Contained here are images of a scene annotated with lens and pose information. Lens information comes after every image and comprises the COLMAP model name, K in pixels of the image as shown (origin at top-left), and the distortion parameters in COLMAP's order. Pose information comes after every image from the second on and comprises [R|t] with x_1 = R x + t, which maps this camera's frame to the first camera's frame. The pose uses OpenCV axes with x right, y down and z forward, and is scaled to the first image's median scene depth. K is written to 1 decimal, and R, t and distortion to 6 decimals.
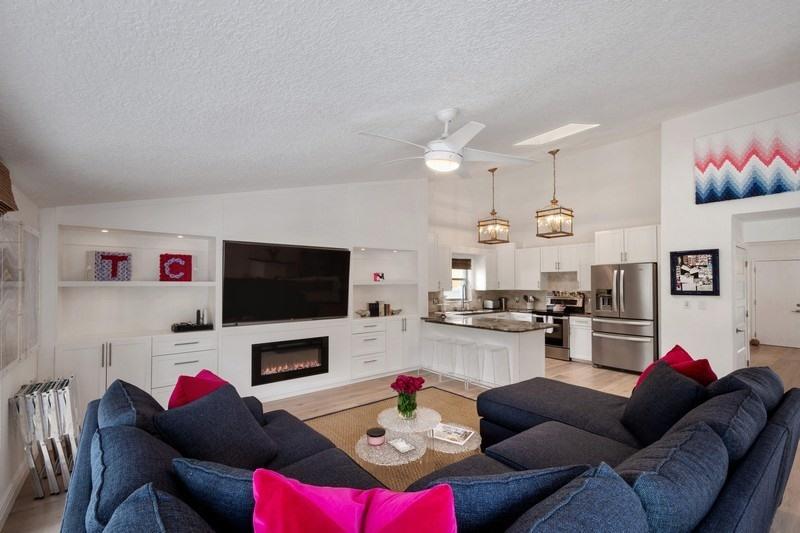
lens RADIAL K [[356.6, 0, 398.2], [0, 356.6, 274.3], [0, 0, 1]] dist [-0.003616, -0.000145]
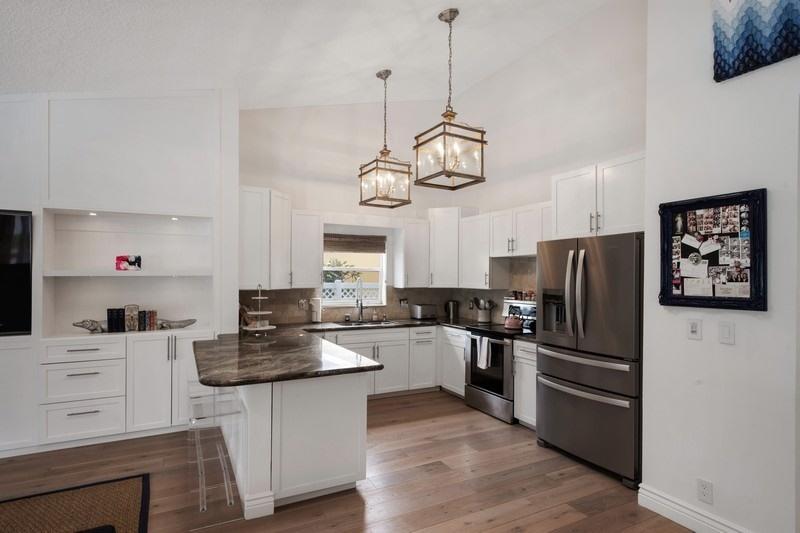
lens RADIAL K [[435.1, 0, 401.6], [0, 435.1, 267.9], [0, 0, 1]] dist [0.002146, -0.001577]
pose [[0.983654, 0.004264, -0.180020, 0.506609], [-0.003501, 0.999983, 0.004561, 0.010864], [0.180036, -0.003856, 0.983652, 0.395143]]
